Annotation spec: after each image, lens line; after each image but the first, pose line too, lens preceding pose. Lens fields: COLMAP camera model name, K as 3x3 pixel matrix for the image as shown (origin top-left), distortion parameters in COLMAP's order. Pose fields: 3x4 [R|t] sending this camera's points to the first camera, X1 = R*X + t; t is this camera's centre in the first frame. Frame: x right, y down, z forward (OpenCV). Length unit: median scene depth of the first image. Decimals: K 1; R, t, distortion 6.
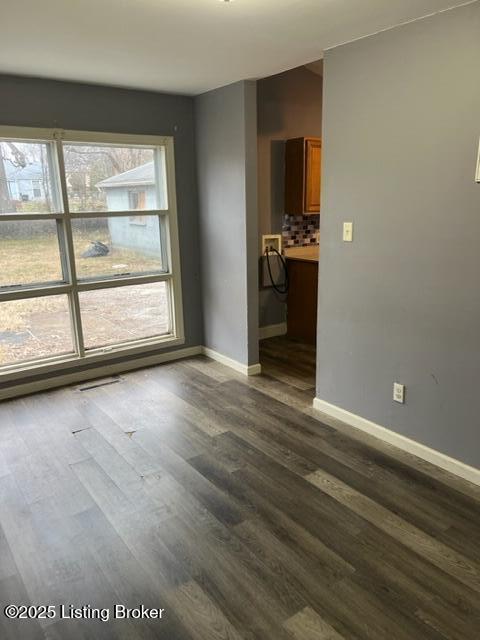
lens RADIAL K [[480.2, 0, 245.4], [0, 480.2, 319.0], [0, 0, 1]] dist [0.052800, -0.063924]
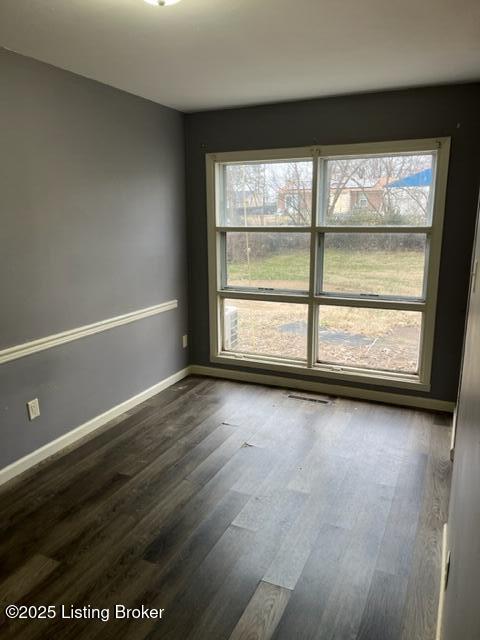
lens RADIAL K [[480.2, 0, 238.2], [0, 480.2, 321.1], [0, 0, 1]] dist [0.052800, -0.063924]
pose [[0.484623, 0.203405, -0.850745, 0.461844], [-0.217604, 0.970047, 0.107971, -0.099536], [0.847224, 0.132801, 0.514368, 0.359135]]
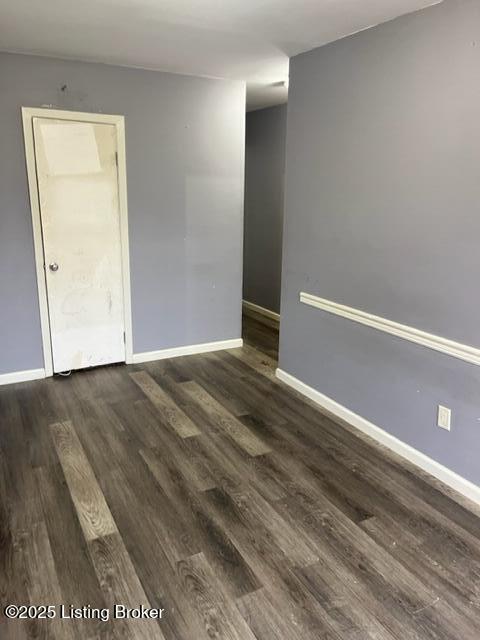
lens RADIAL K [[480.2, 0, 237.0], [0, 480.2, 319.4], [0, 0, 1]] dist [0.052800, -0.063924]
pose [[-0.989966, -0.036757, 0.136442, -0.123024], [0.034874, 0.872156, 0.487983, -0.259305], [-0.136936, 0.487845, -0.862123, 1.037693]]
